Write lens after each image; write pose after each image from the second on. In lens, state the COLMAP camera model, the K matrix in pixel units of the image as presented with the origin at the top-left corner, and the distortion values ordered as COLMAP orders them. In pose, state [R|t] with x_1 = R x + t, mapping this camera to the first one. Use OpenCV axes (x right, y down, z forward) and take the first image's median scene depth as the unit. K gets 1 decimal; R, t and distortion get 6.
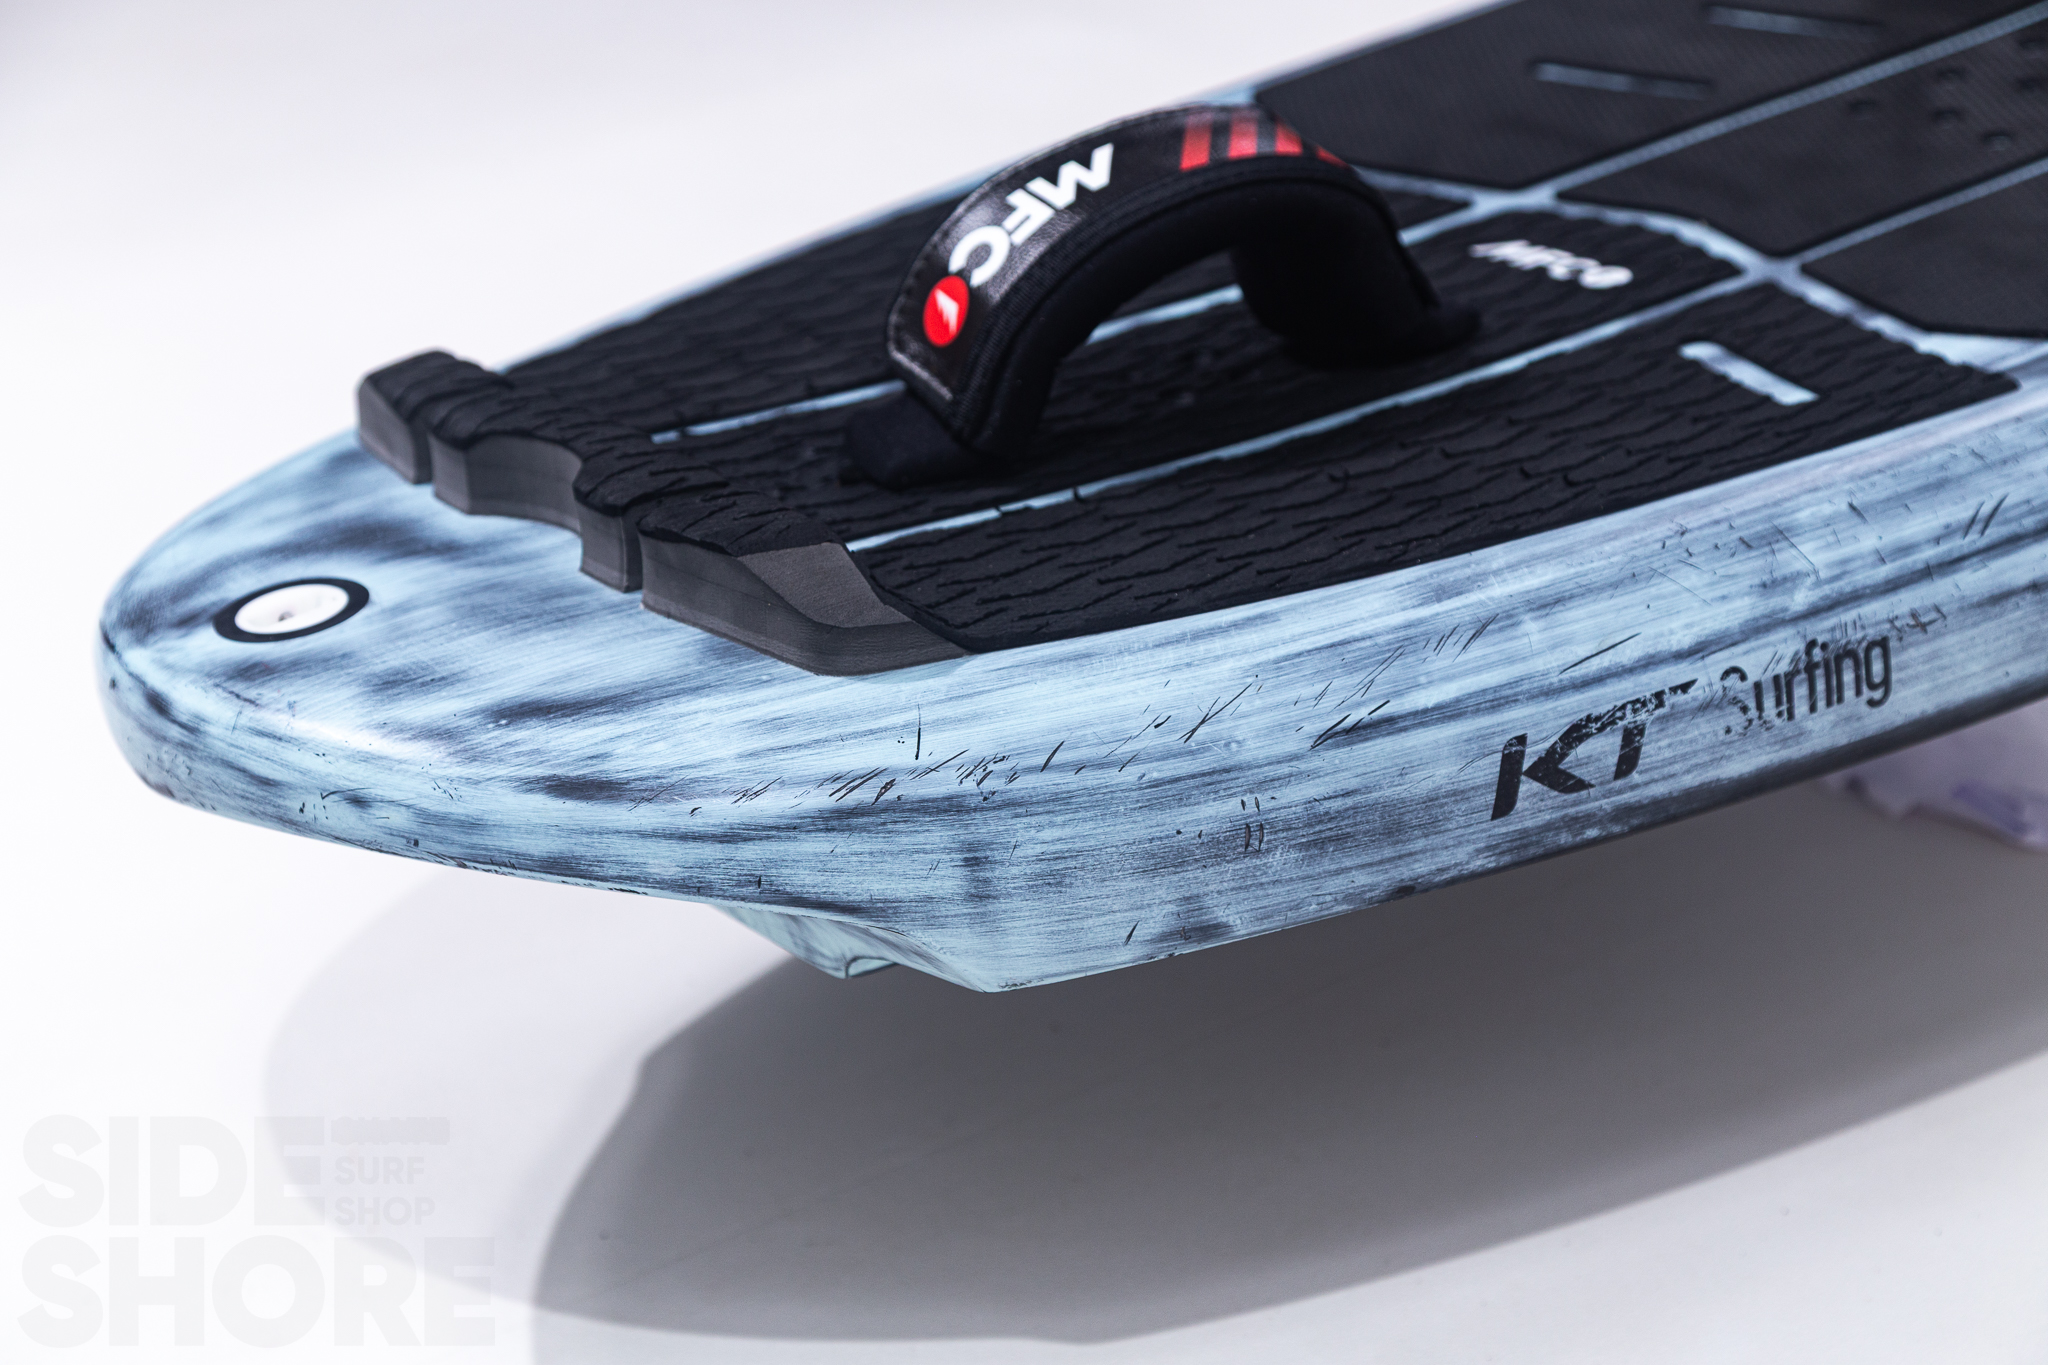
lens RADIAL K [[4115.4, 0, 1024.0], [0, 4115.4, 682.5], [0, 0, 1]] dist [-0.175108, -0.213803]
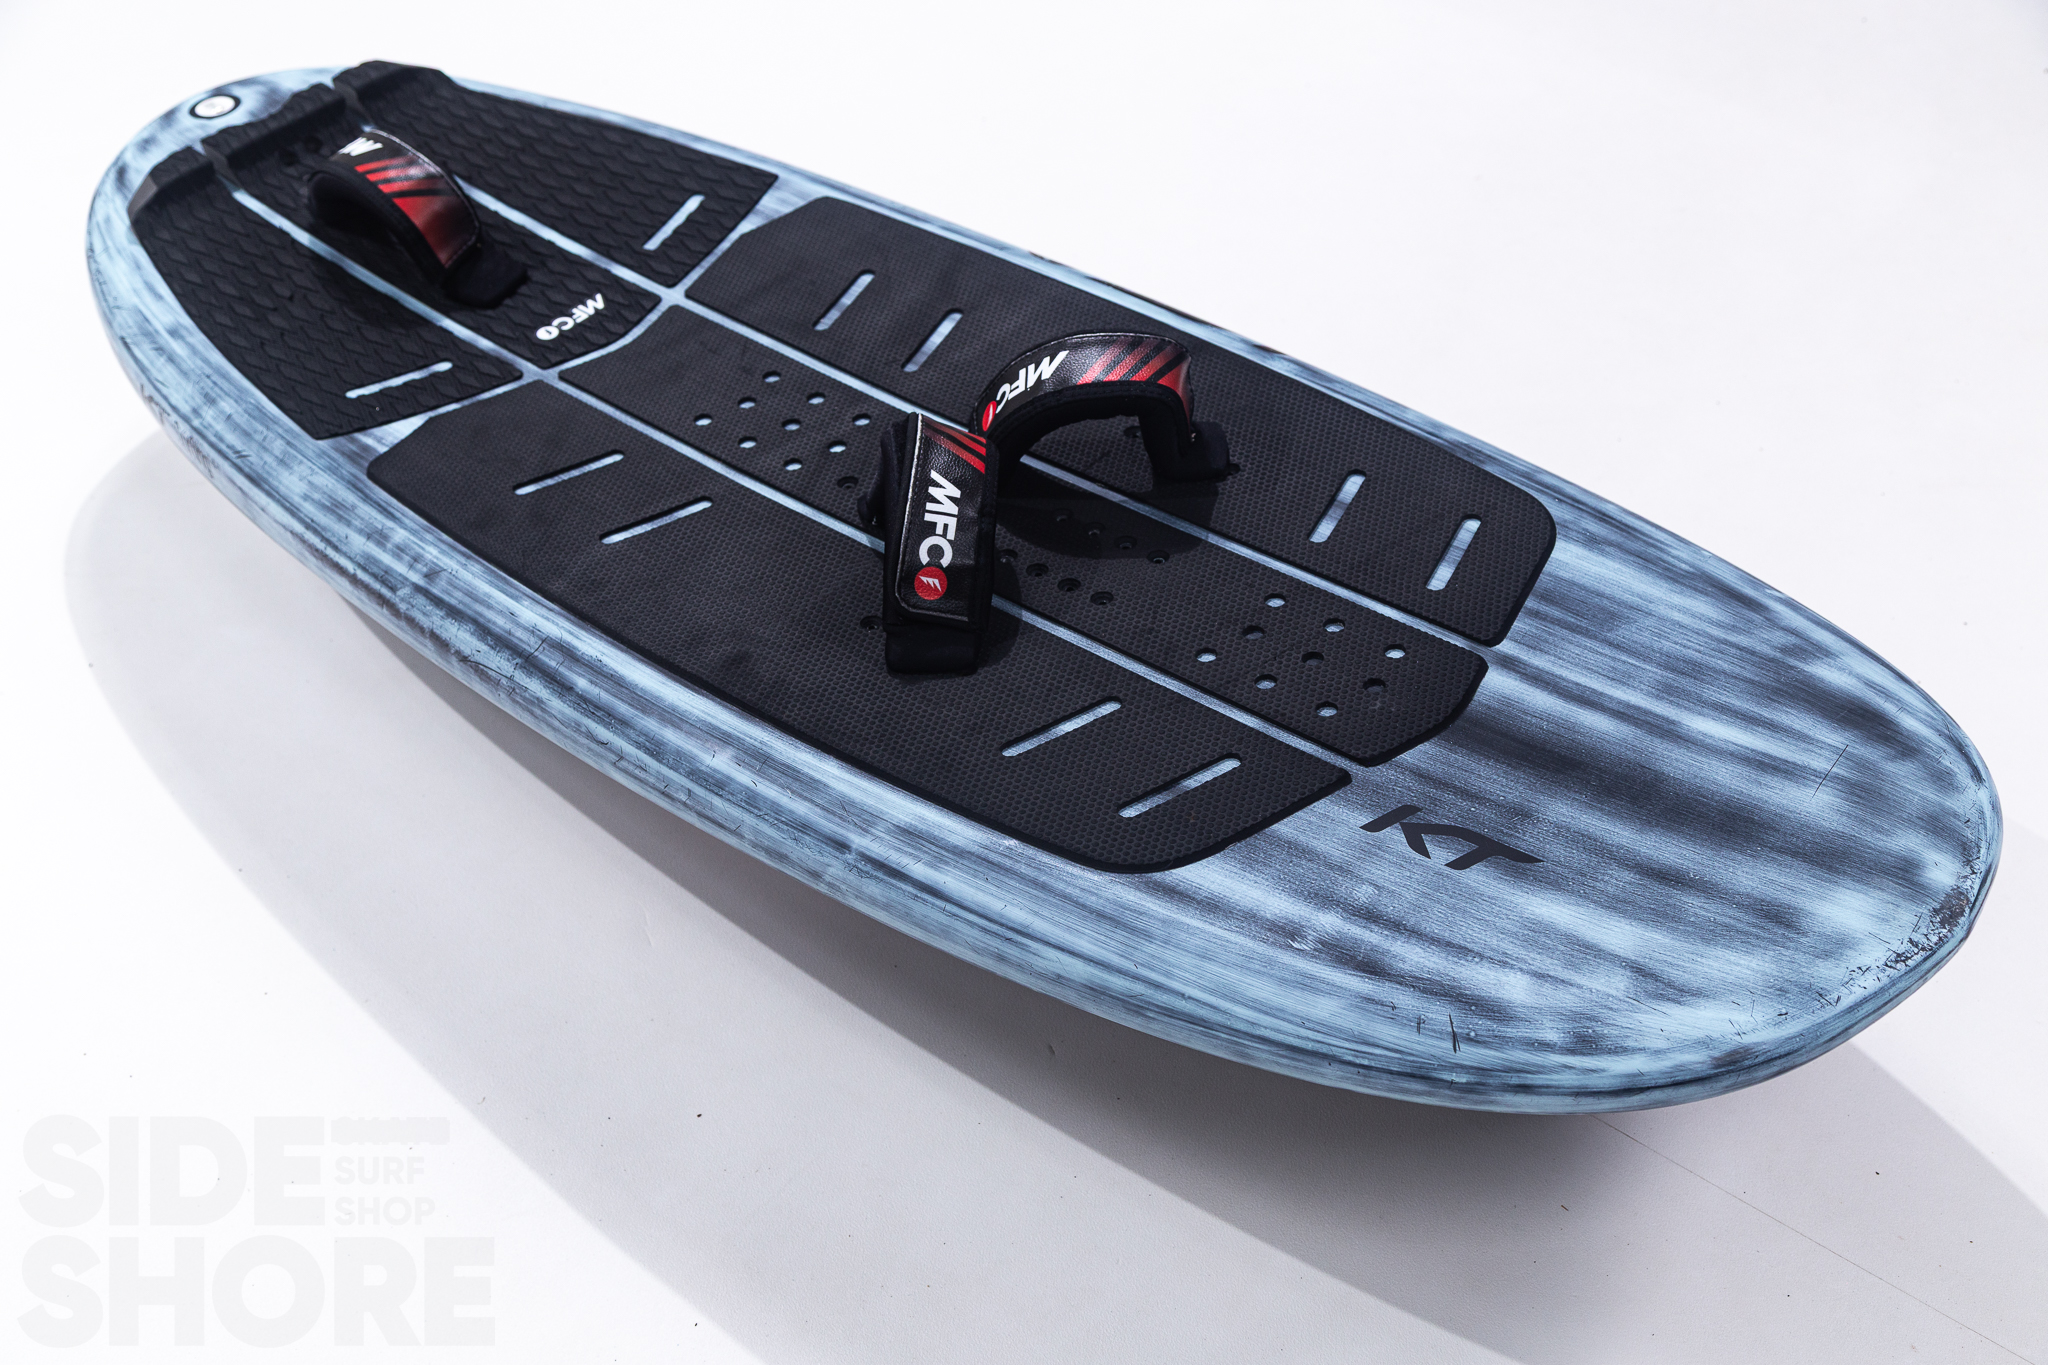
lens RADIAL K [[2587.2, 0, 1024.0], [0, 2587.2, 682.5], [0, 0, 1]] dist [-0.065500, -0.007747]
pose [[0.246903, 0.715568, -0.653454, 1.563532], [-0.370306, 0.692824, 0.618763, -1.156951], [0.895496, 0.089203, 0.436039, 0.784659]]
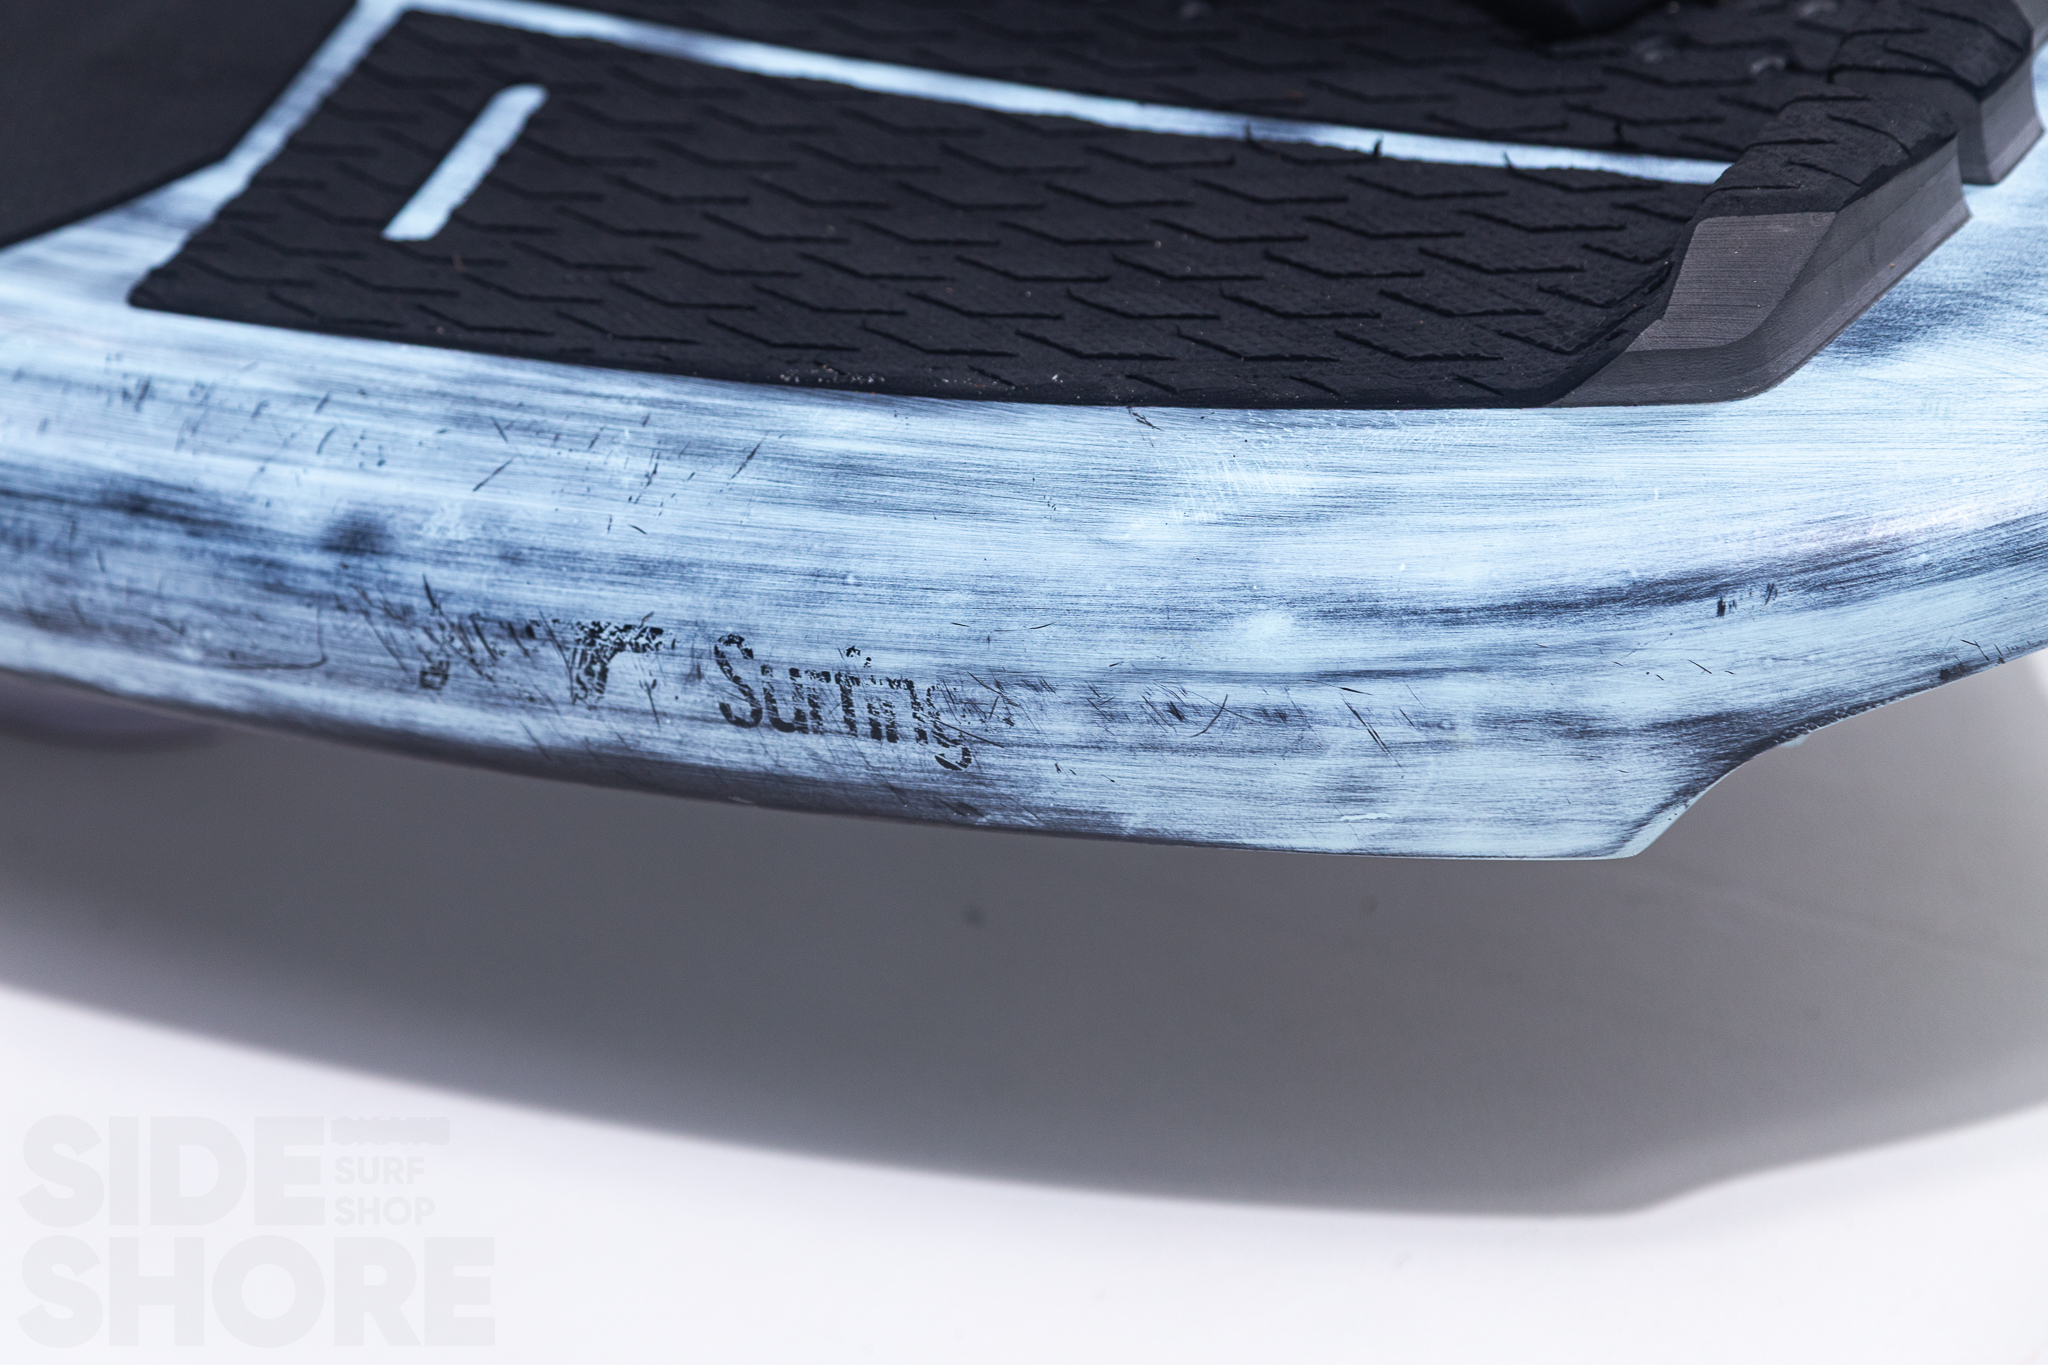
lens RADIAL K [[5562.0, 0, 1024.0], [0, 5562.0, 682.5], [0, 0, 1]] dist [-0.367263, -0.356127]
pose [[-0.382962, -0.378562, 0.842633, -1.003203], [0.521875, 0.663999, 0.535492, -0.642204], [-0.762225, 0.644822, -0.056724, 1.380113]]
